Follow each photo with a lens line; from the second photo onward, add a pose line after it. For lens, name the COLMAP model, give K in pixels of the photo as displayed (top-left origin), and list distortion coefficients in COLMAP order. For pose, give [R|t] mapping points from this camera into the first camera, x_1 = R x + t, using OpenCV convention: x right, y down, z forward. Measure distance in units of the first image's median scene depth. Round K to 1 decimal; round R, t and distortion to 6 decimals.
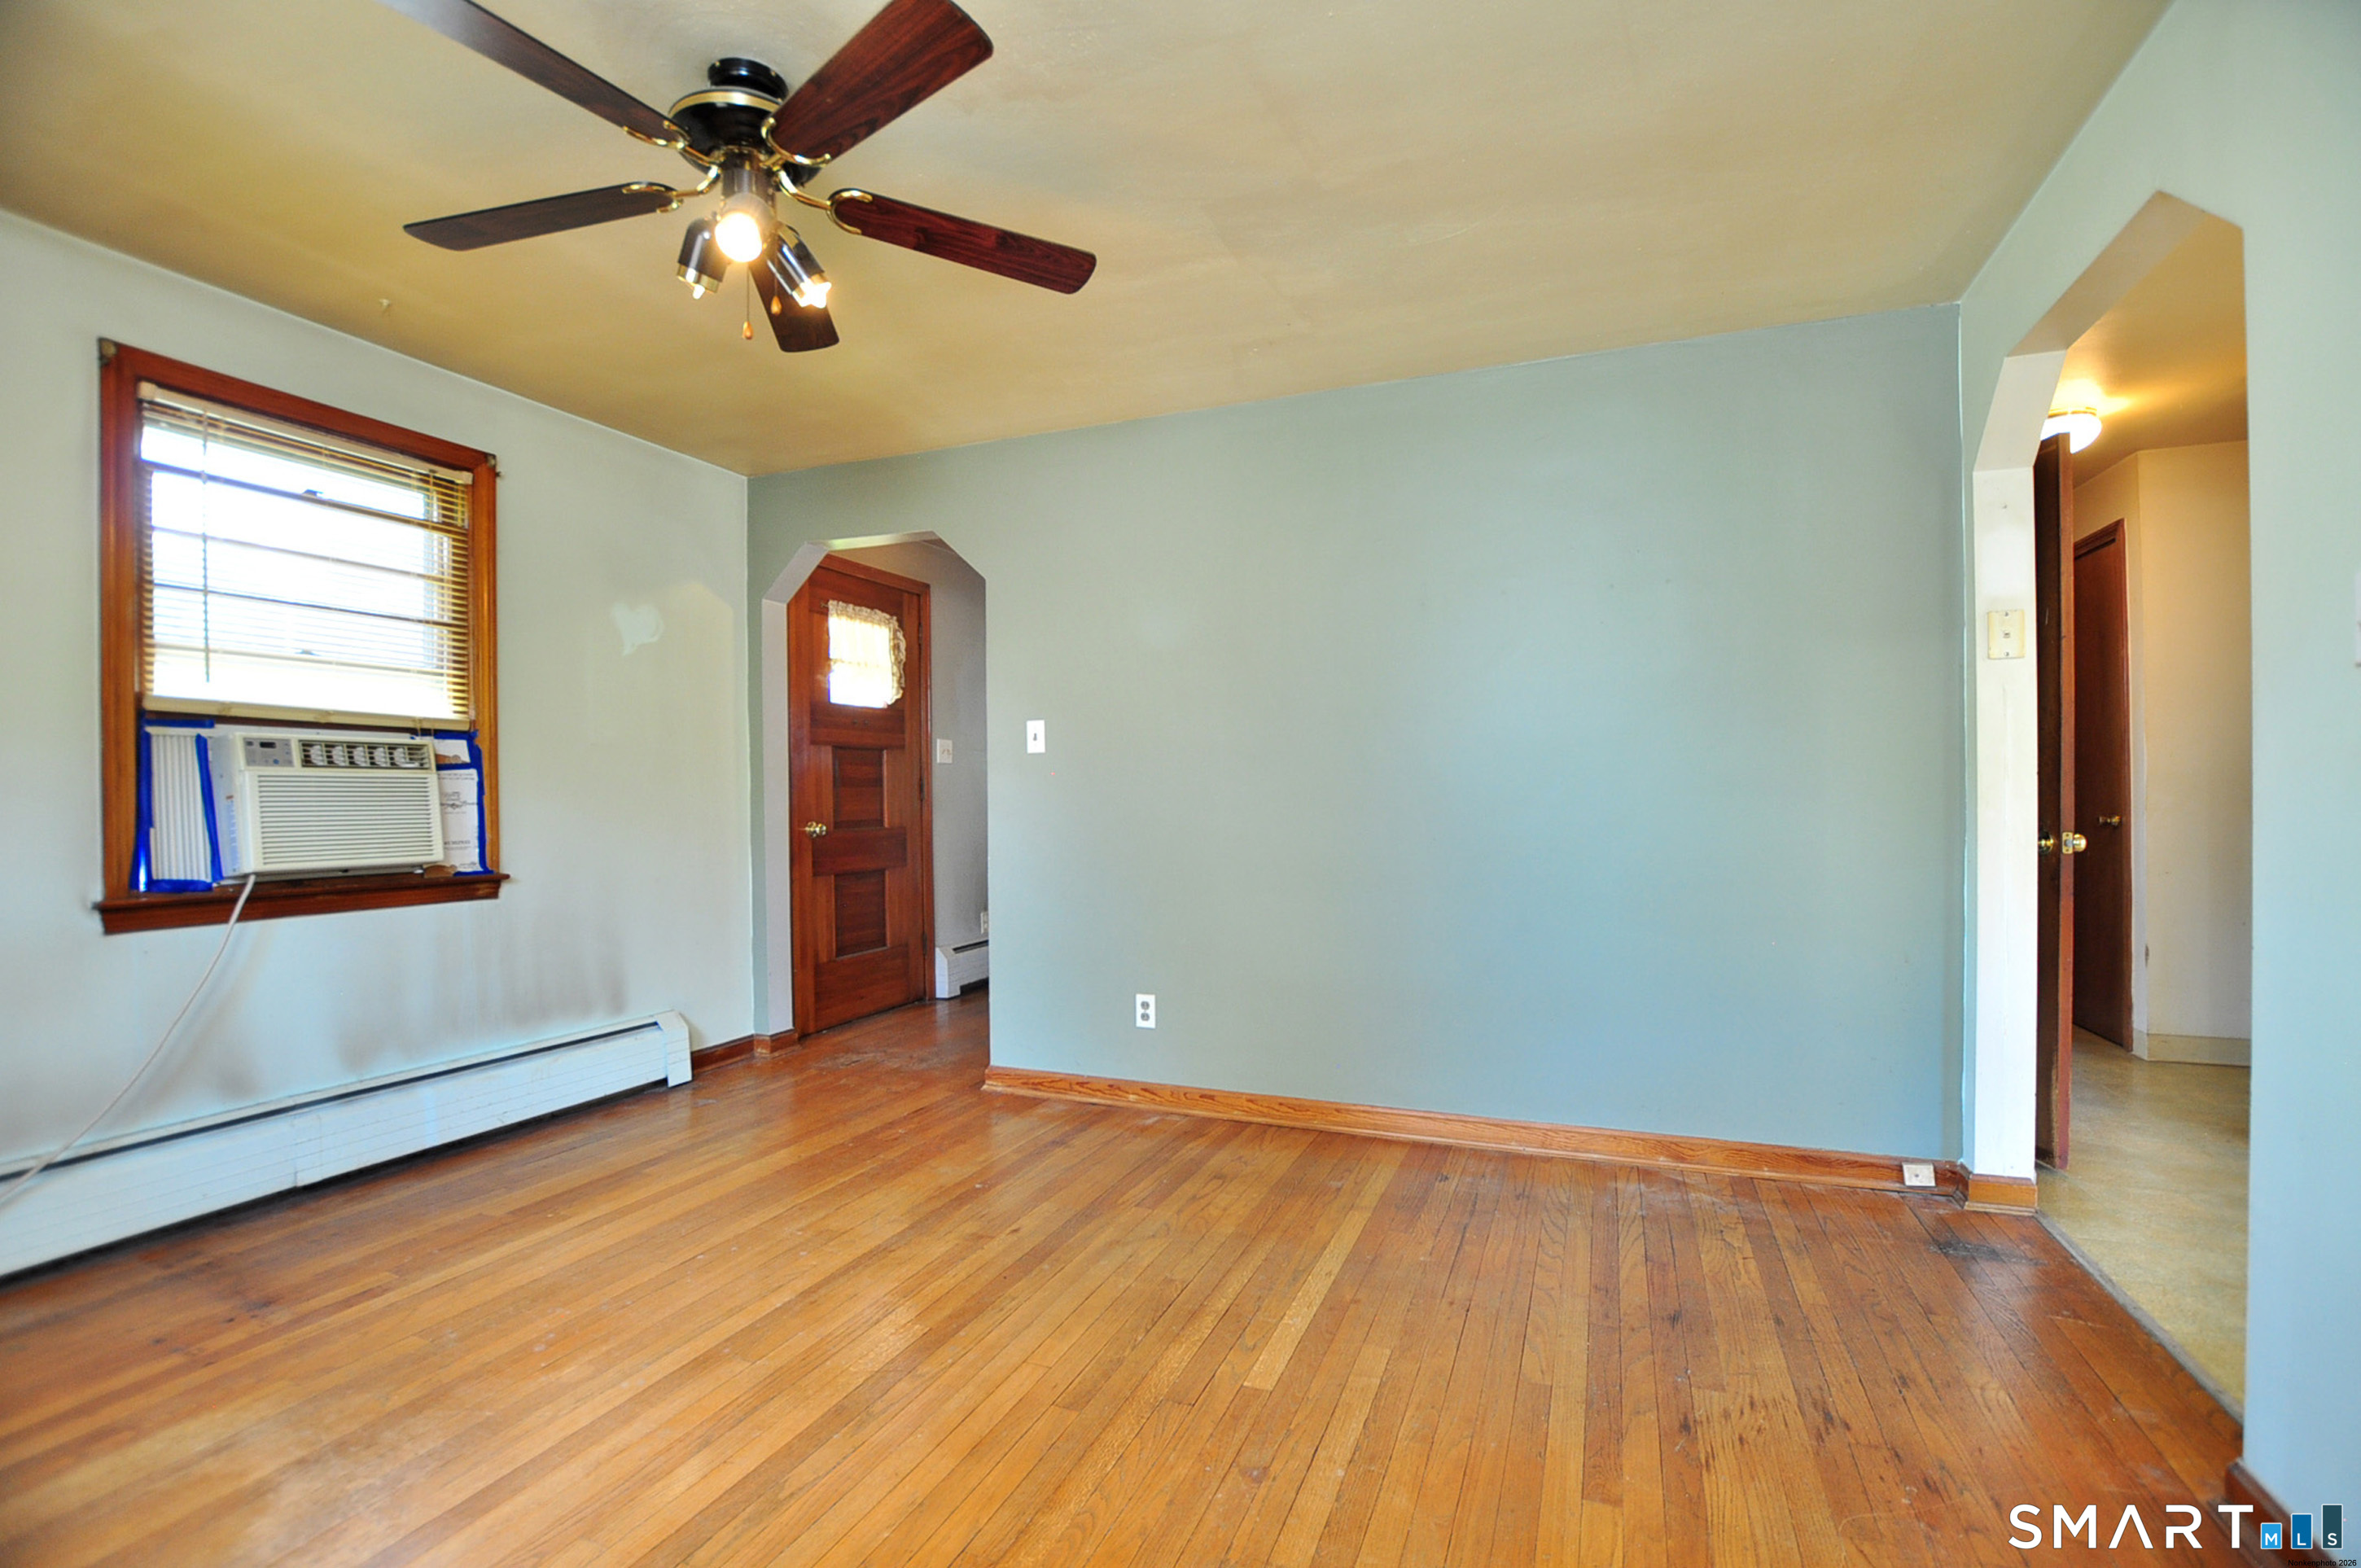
lens RADIAL K [[1065.6, 0, 1181.1], [0, 1065.6, 811.6], [0, 0, 1]] dist [-0.024476, 0.000268]
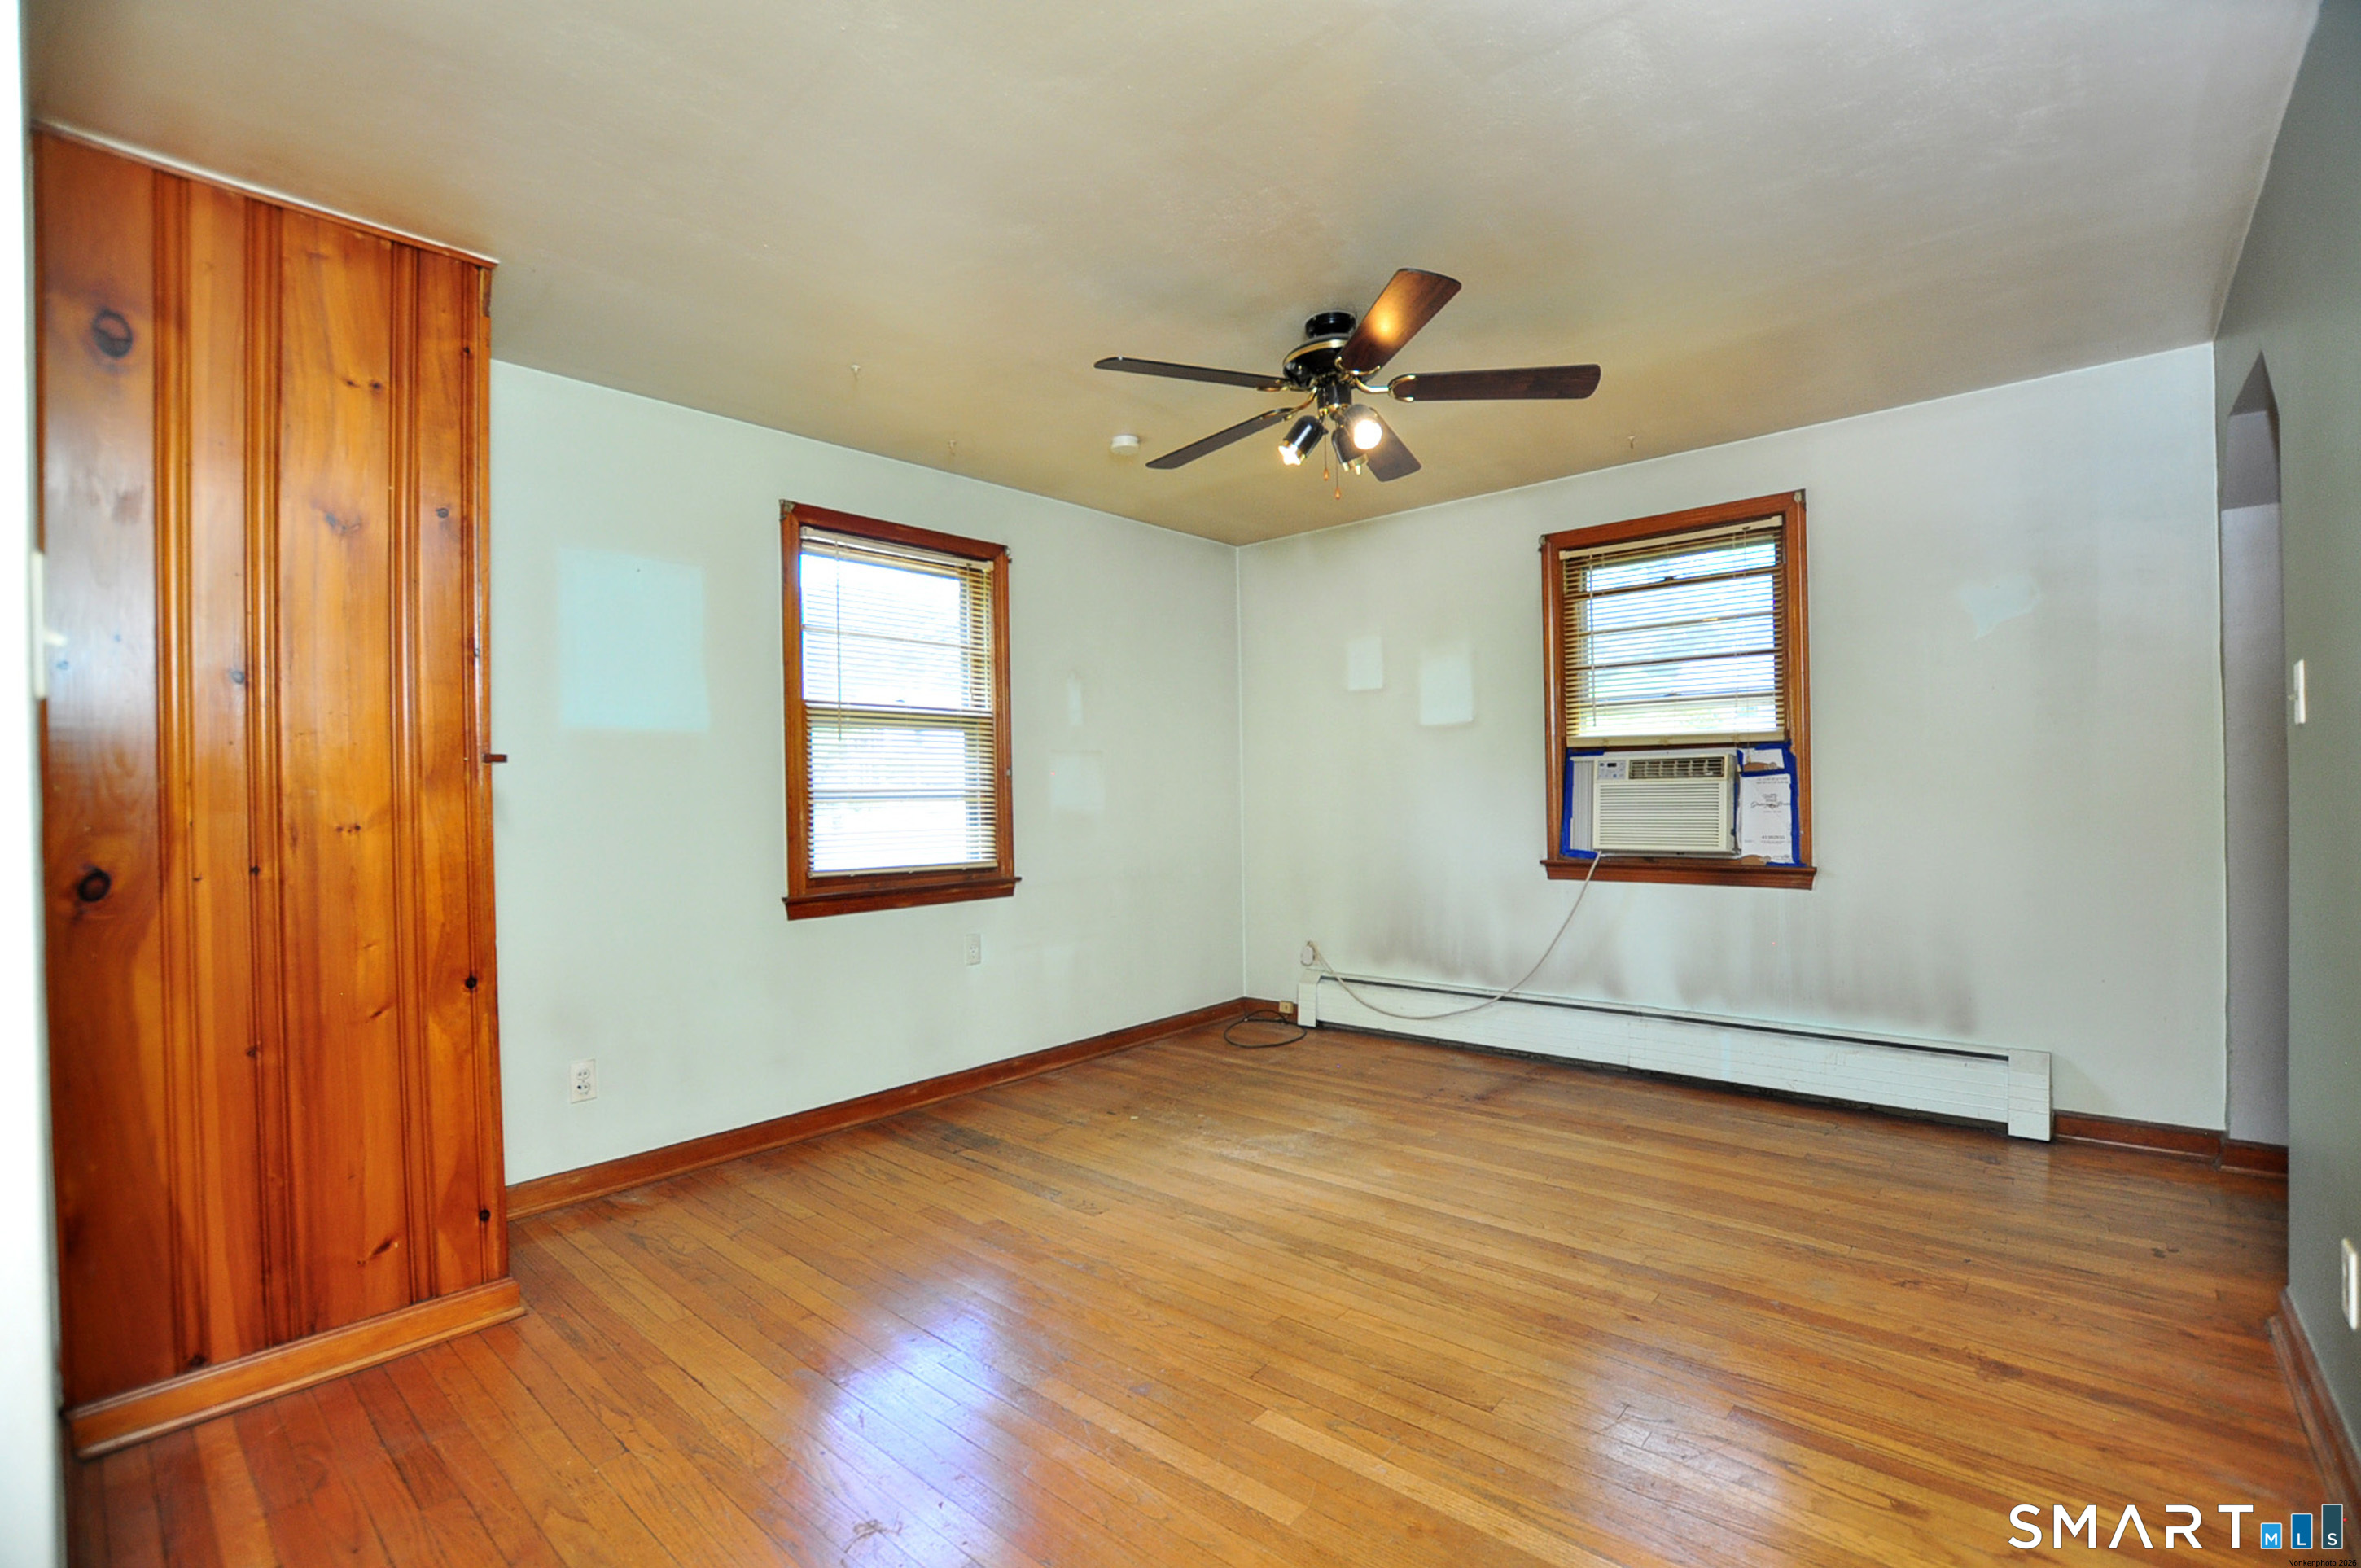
lens RADIAL K [[1061.3, 0, 1187.9], [0, 1061.3, 807.9], [0, 0, 1]] dist [-0.034087, 0.005102]
pose [[-0.345663, 0.023213, -0.938072, 0.755469], [0.005588, 0.999727, 0.022679, -0.039852], [0.938342, 0.002597, -0.345699, 0.953232]]
